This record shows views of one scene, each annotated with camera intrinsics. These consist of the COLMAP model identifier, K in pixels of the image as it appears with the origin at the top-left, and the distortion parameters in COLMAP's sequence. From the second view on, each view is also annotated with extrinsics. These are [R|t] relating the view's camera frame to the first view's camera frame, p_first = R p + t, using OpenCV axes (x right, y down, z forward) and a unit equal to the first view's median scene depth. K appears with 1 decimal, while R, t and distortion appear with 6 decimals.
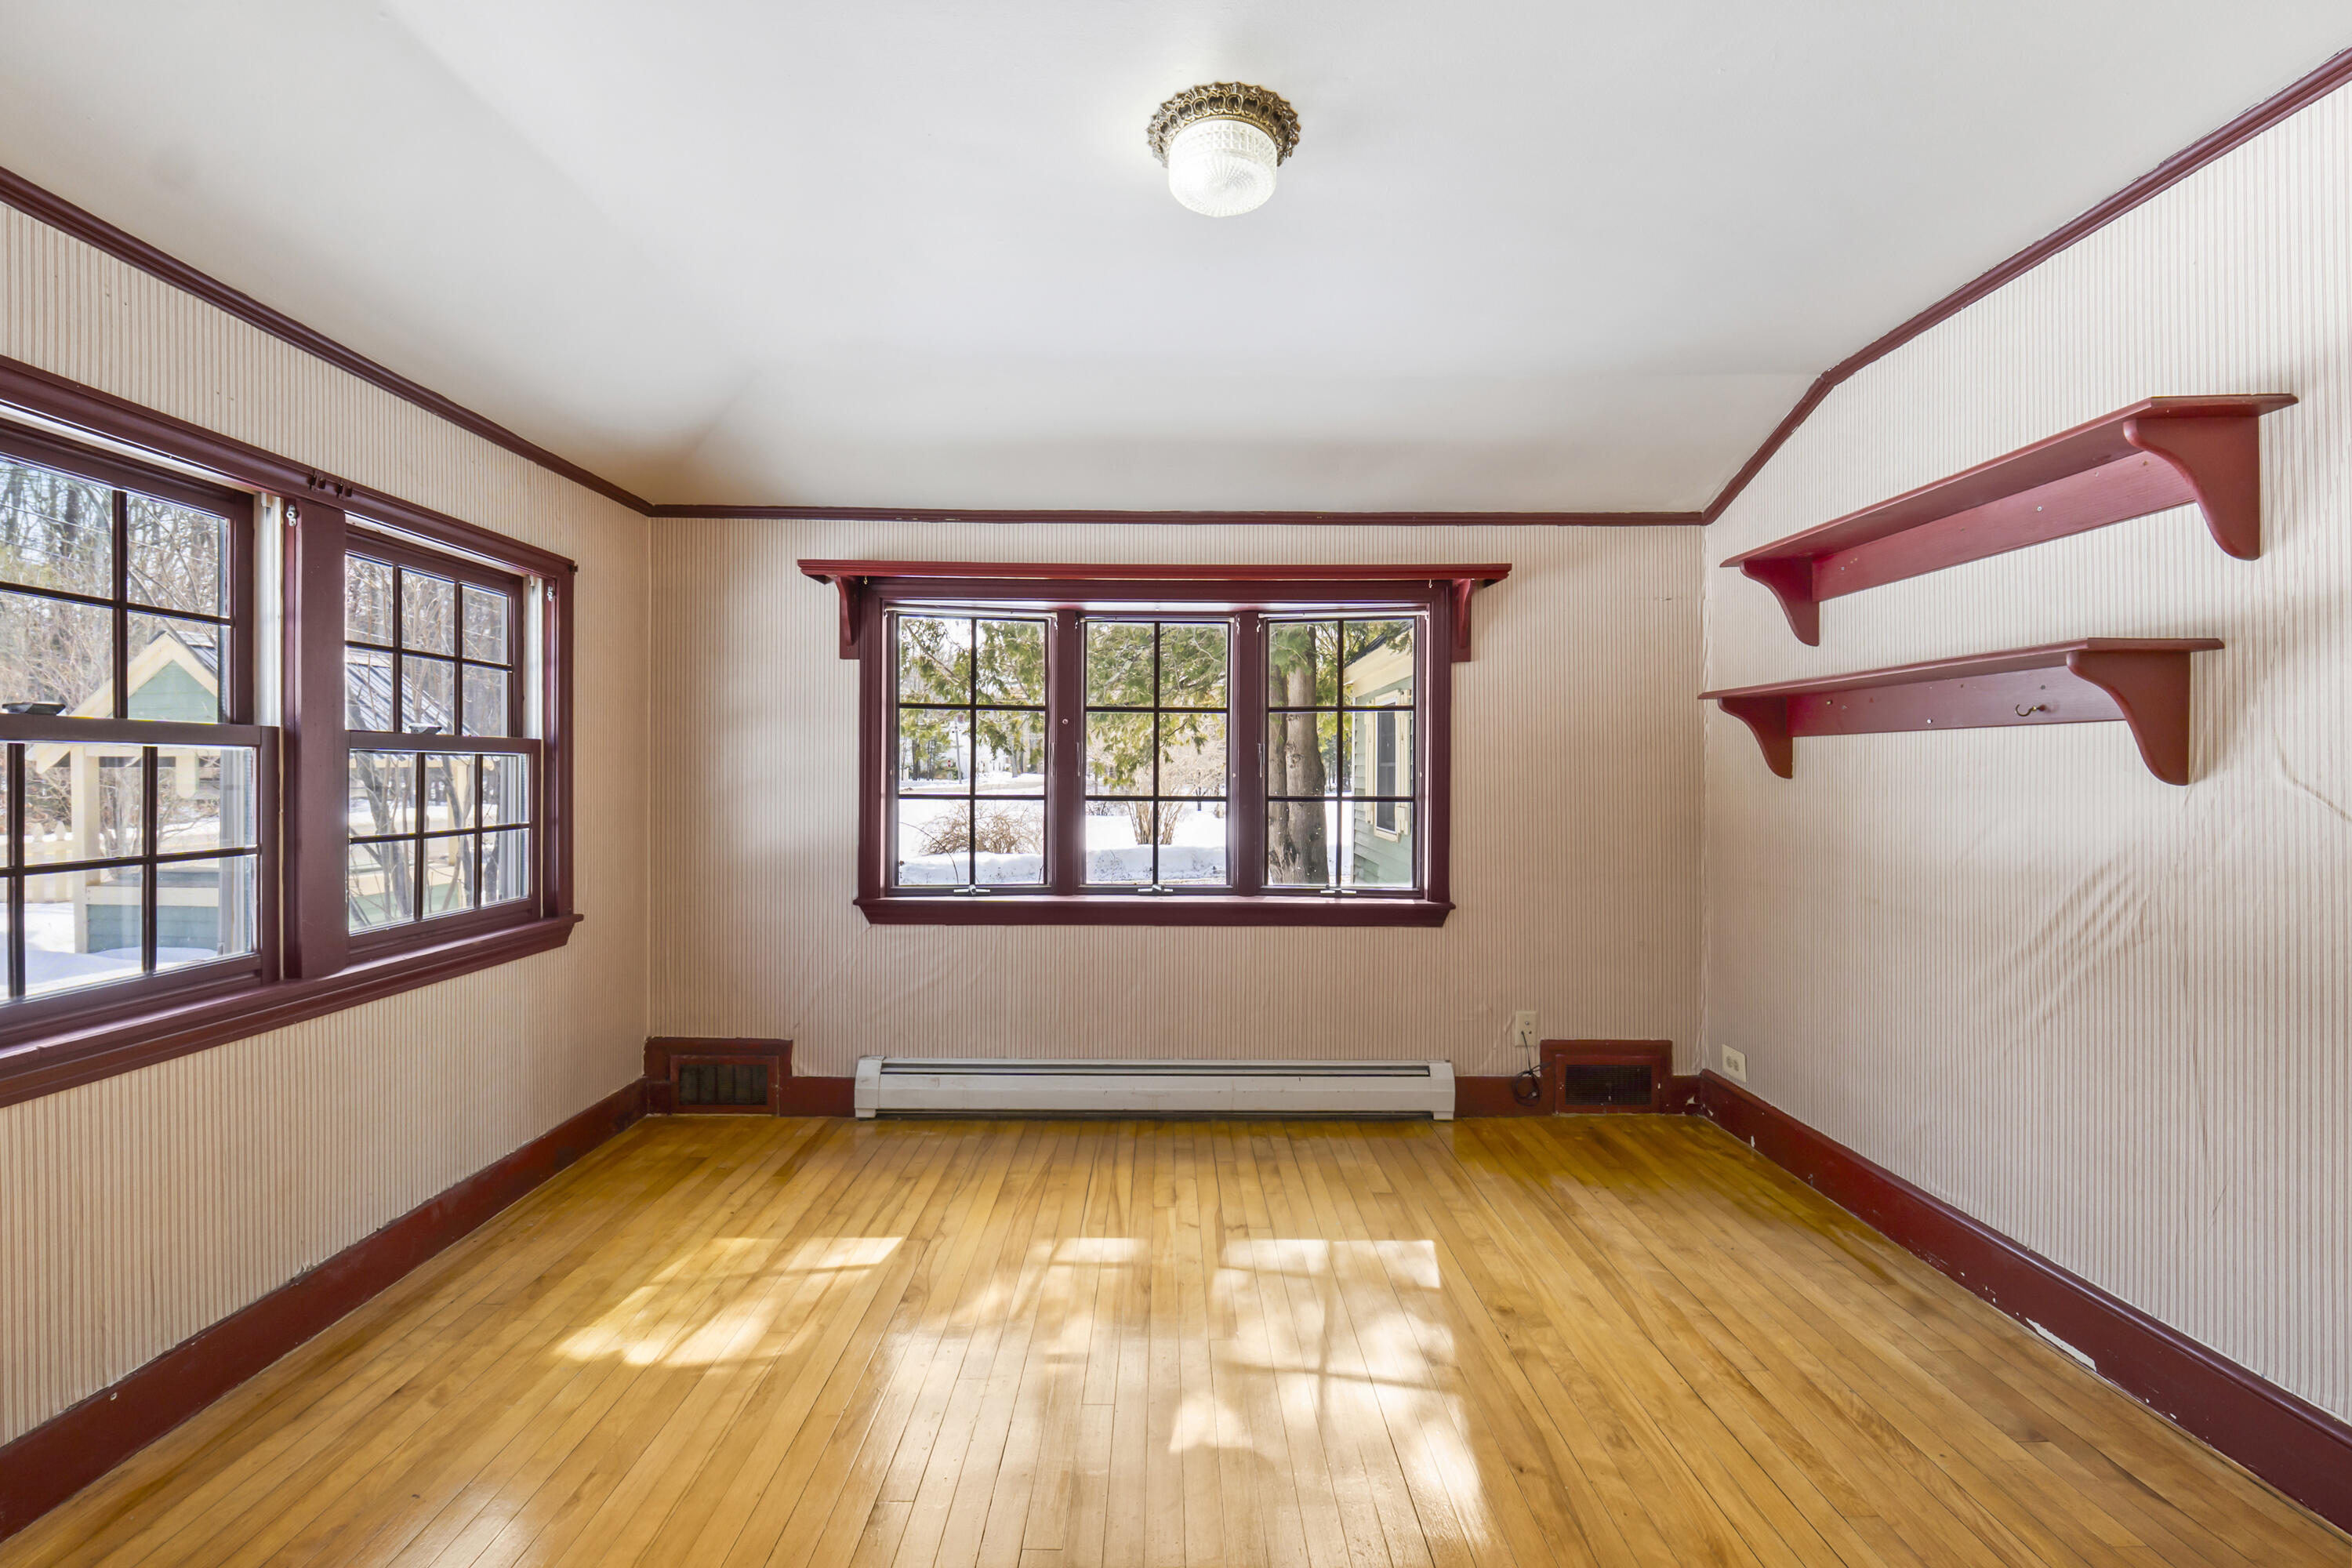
lens RADIAL K [[999.0, 0, 1162.0], [0, 999.0, 781.8], [0, 0, 1]] dist [-0.011643, 0.000672]
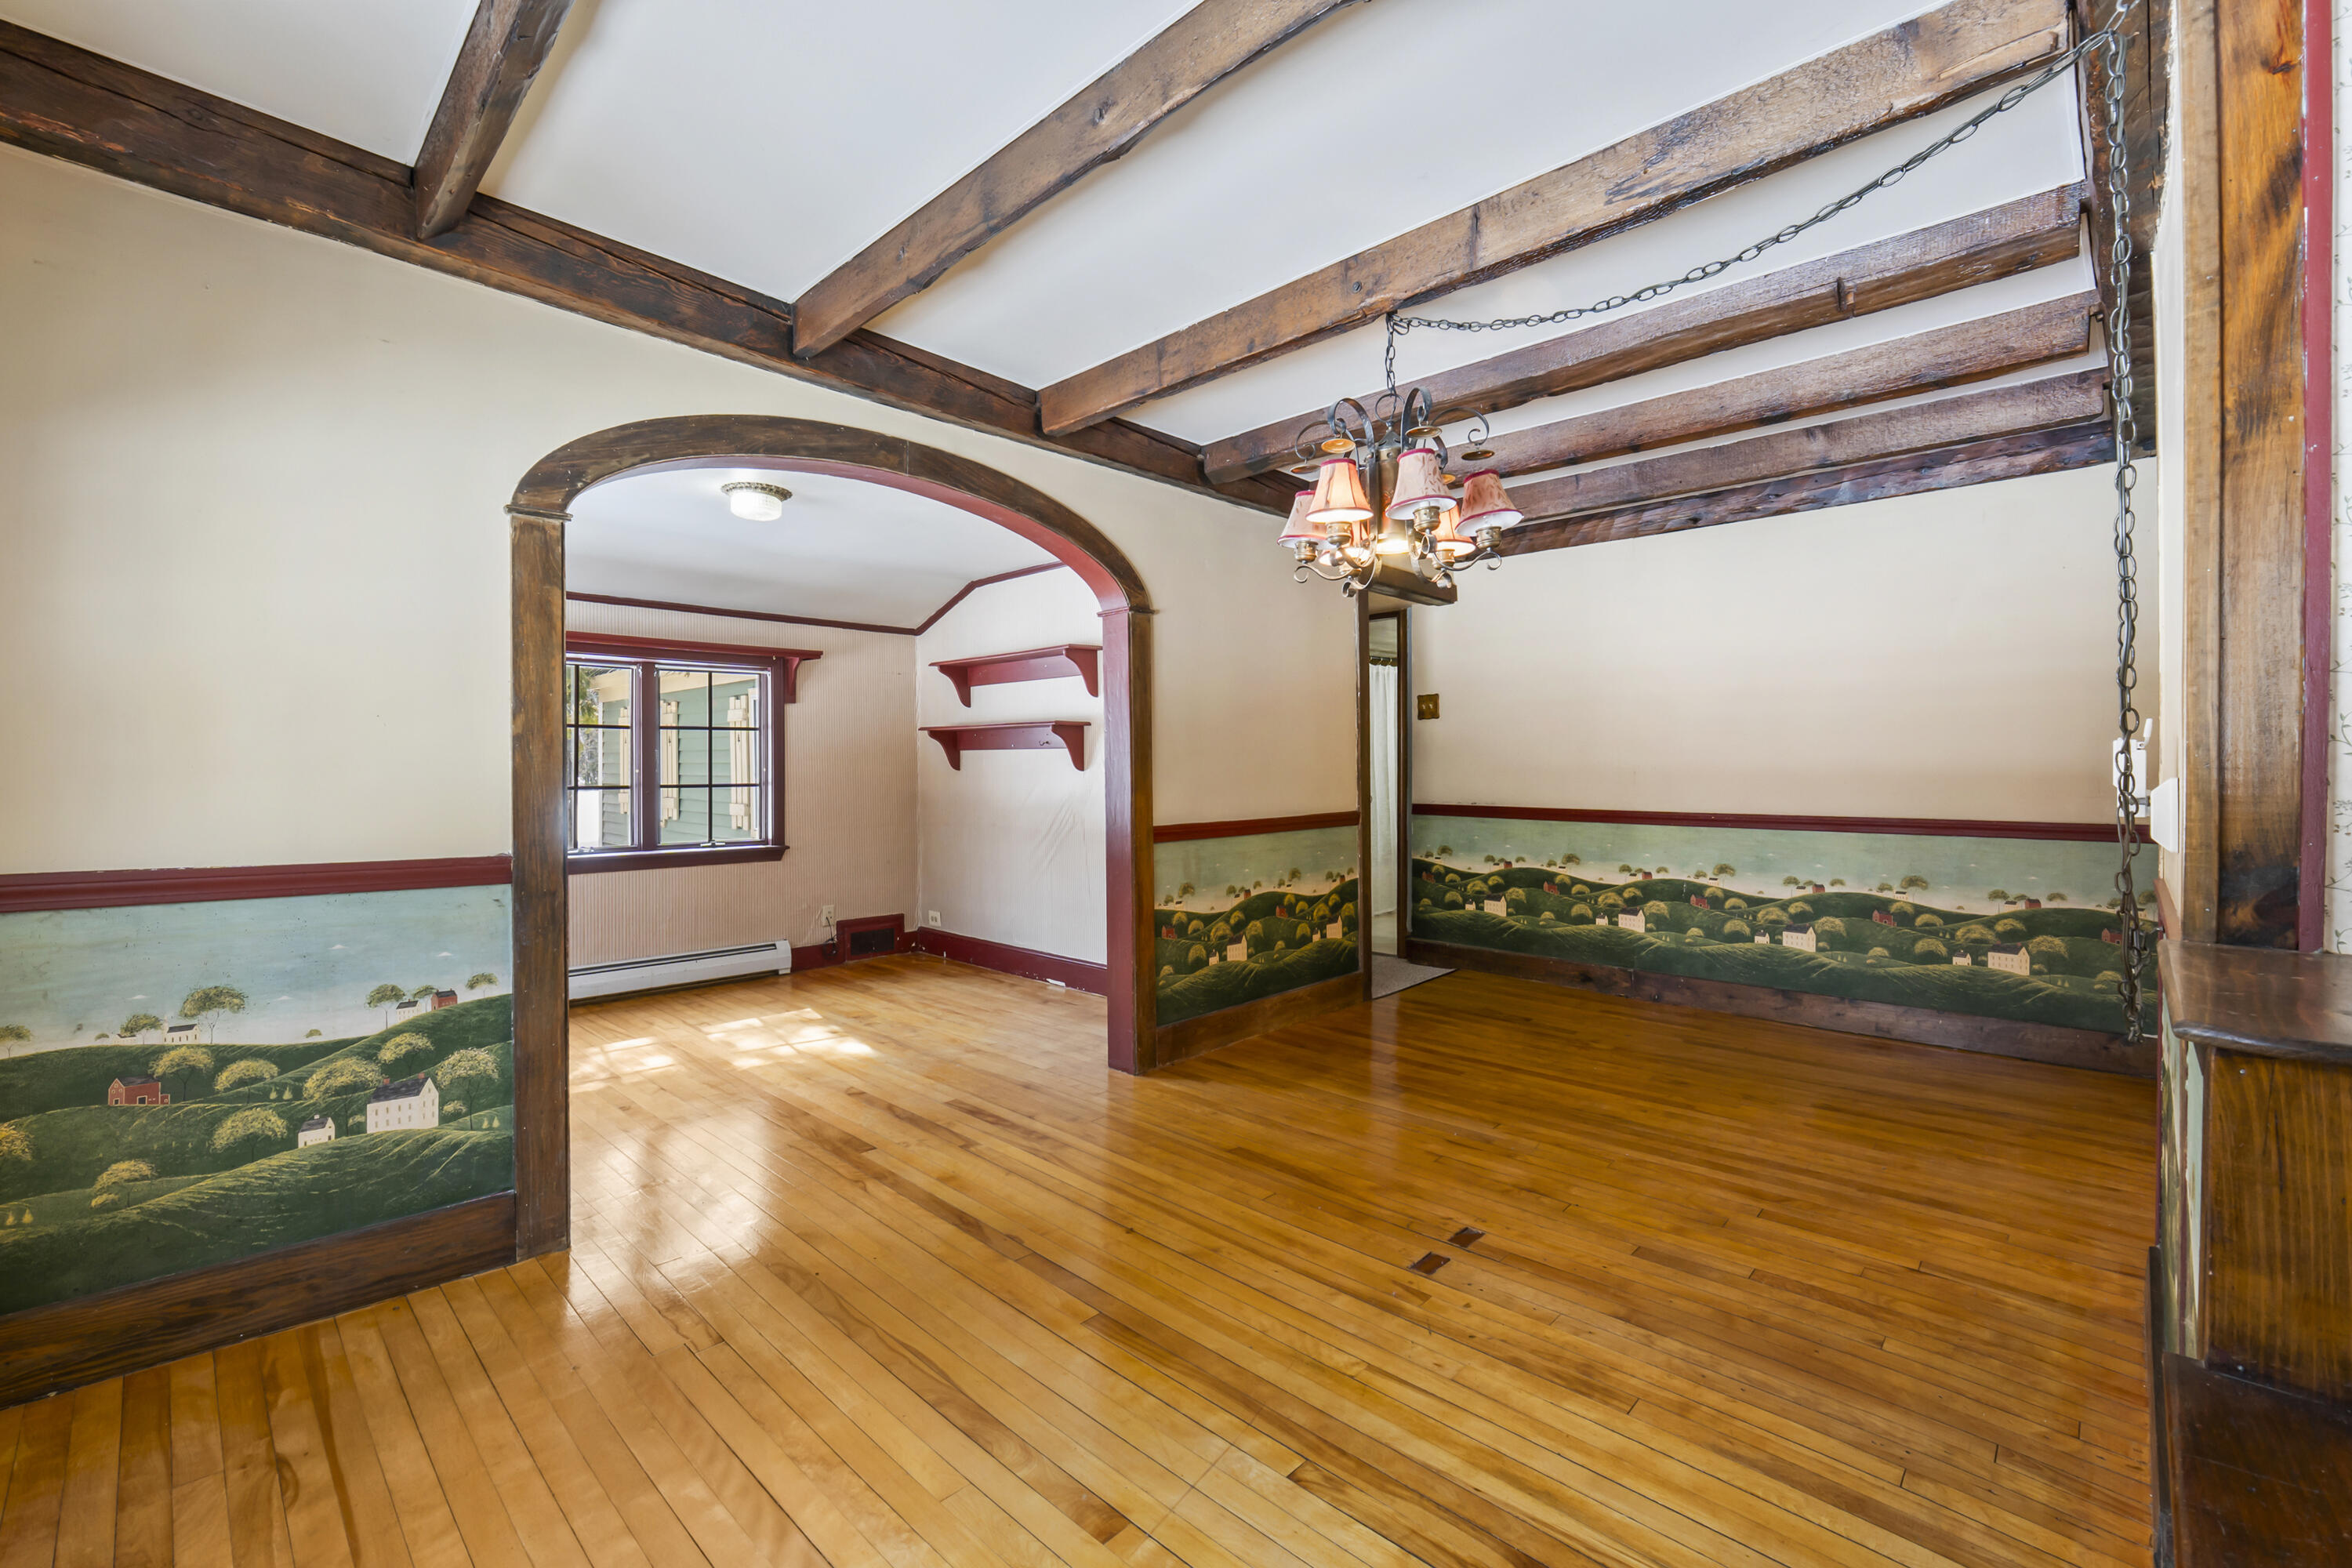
lens RADIAL K [[999.0, 0, 1178.3], [0, 999.0, 777.8], [0, 0, 1]] dist [-0.011643, 0.000672]
pose [[0.693289, -0.011816, 0.720563, -0.623837], [0.011874, 0.999917, 0.004972, 0.007840], [-0.720562, 0.005108, 0.693372, -0.871983]]
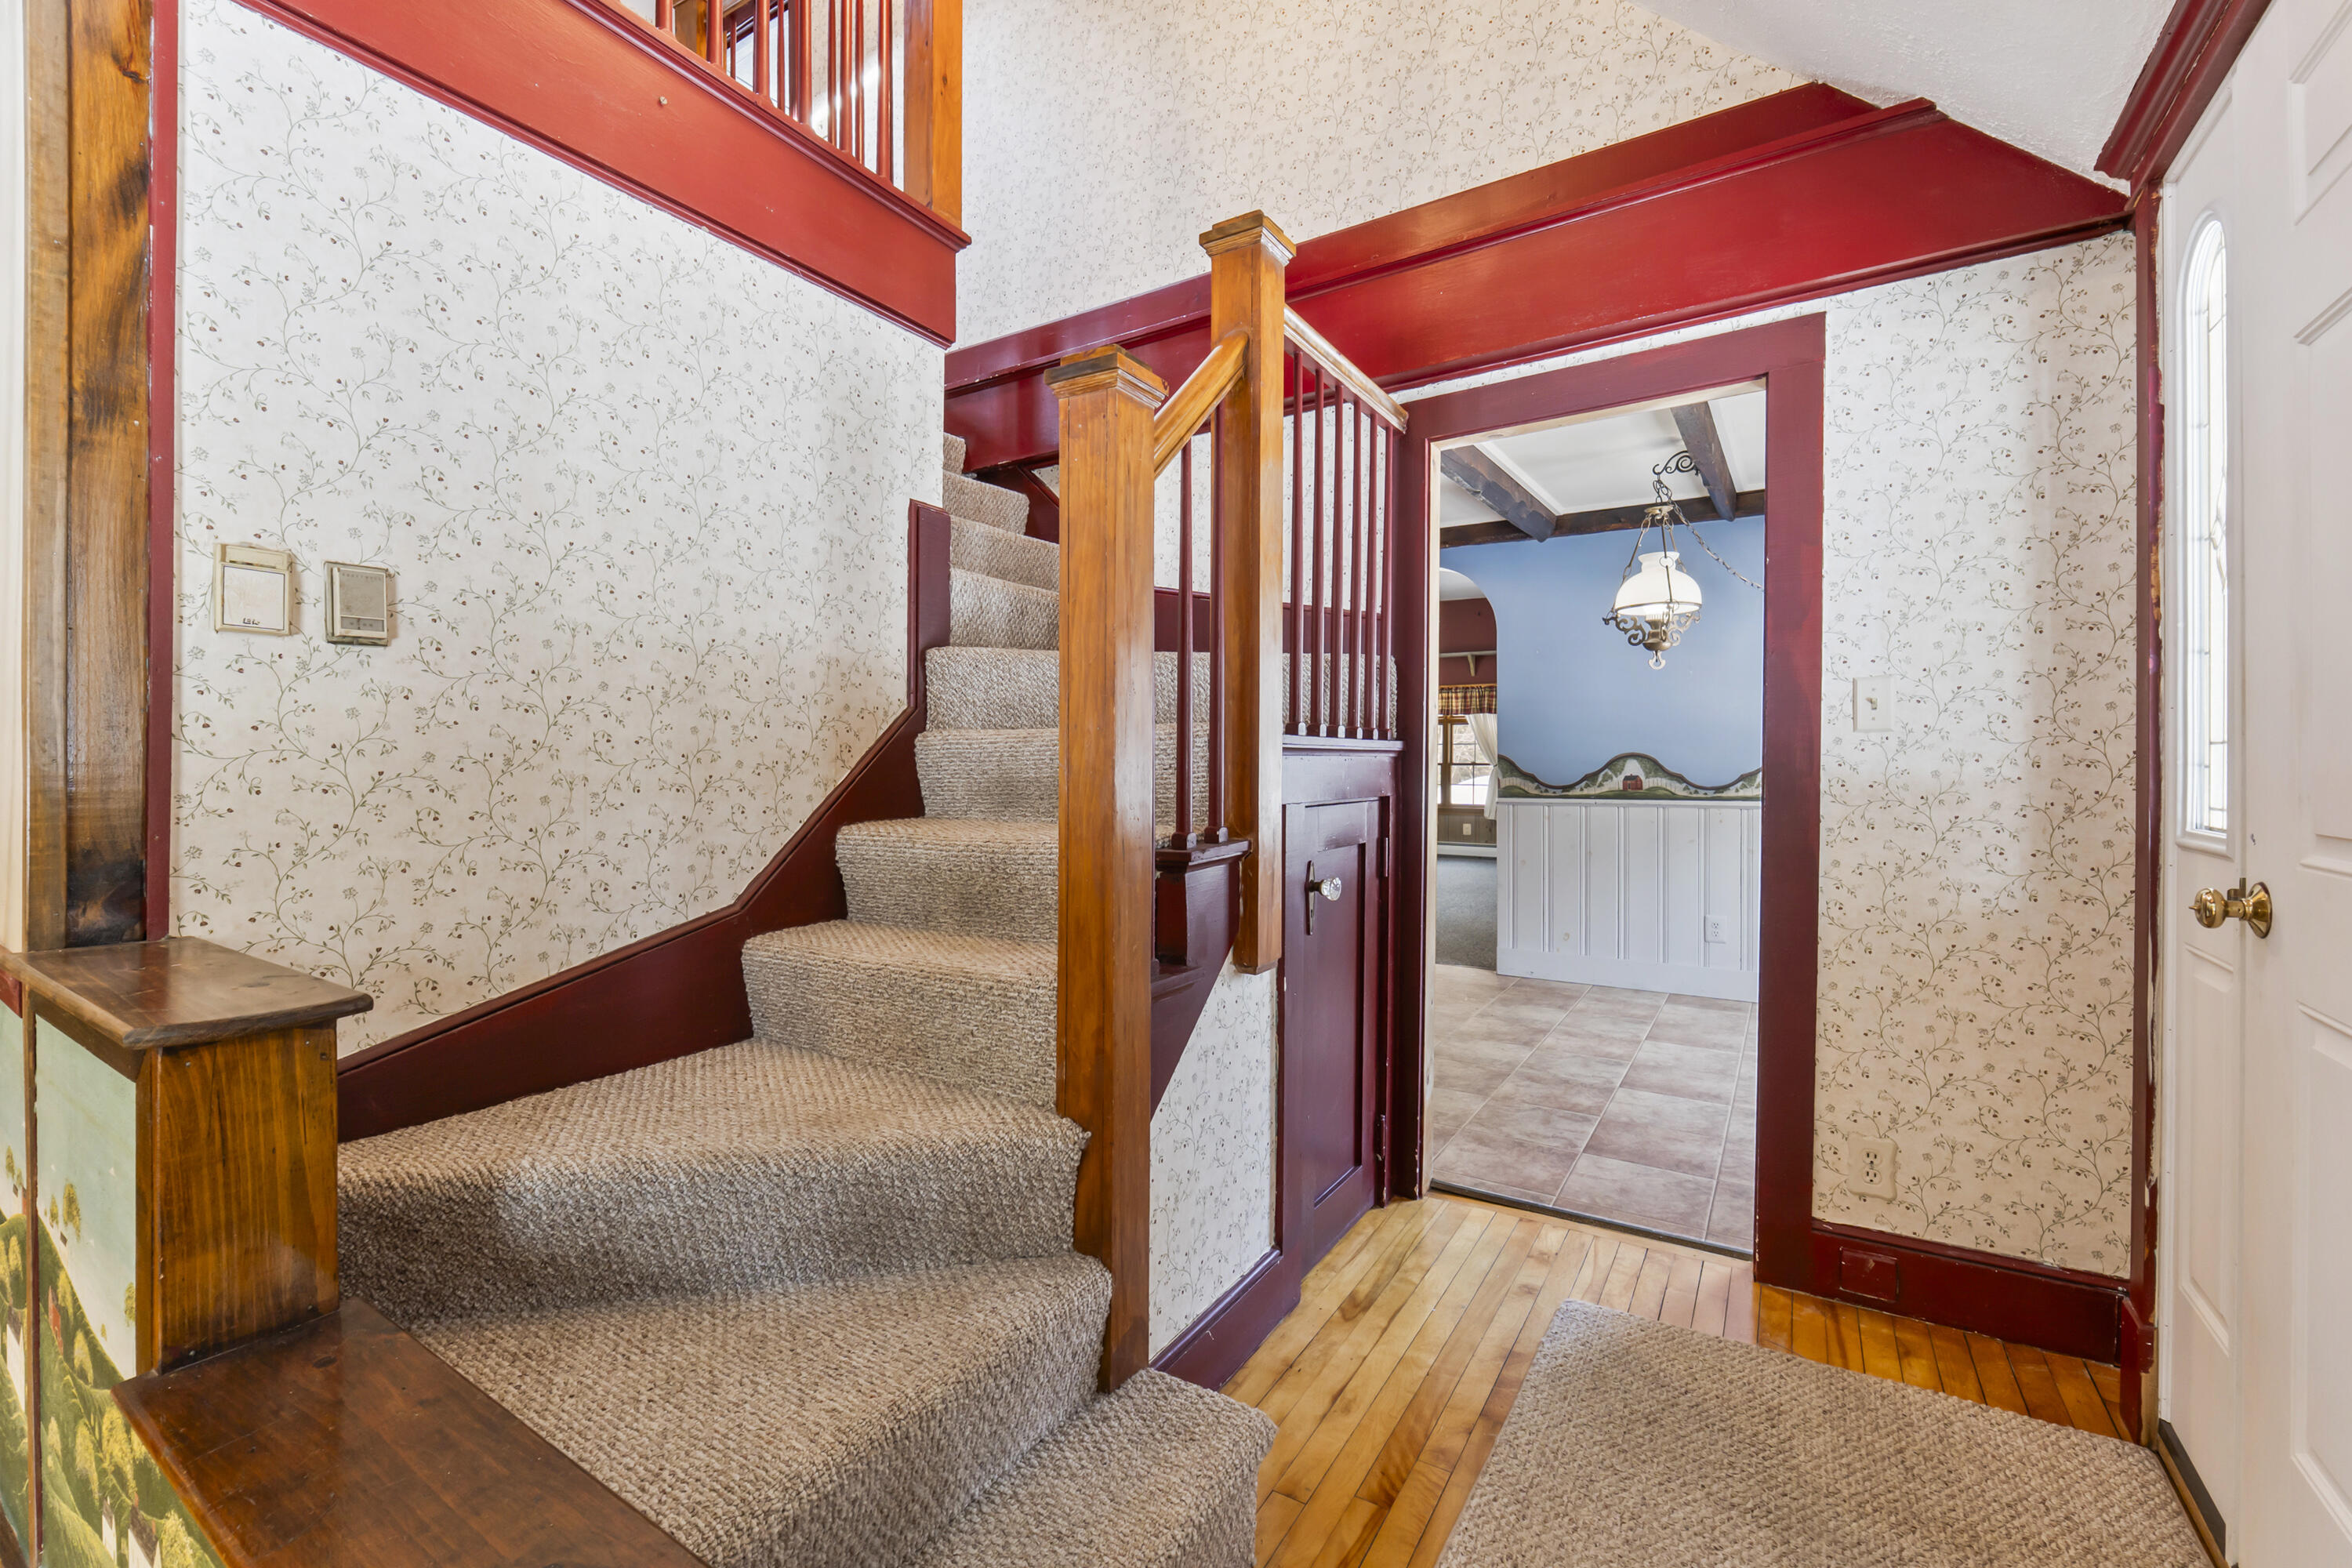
lens RADIAL K [[999.0, 0, 1156.1], [0, 999.0, 775.2], [0, 0, 1]] dist [-0.011643, 0.000672]
pose [[-0.840582, -0.015889, 0.541451, -0.595444], [-0.006338, 0.999790, 0.019499, 0.004326], [-0.541647, 0.012959, -0.840506, -0.784923]]
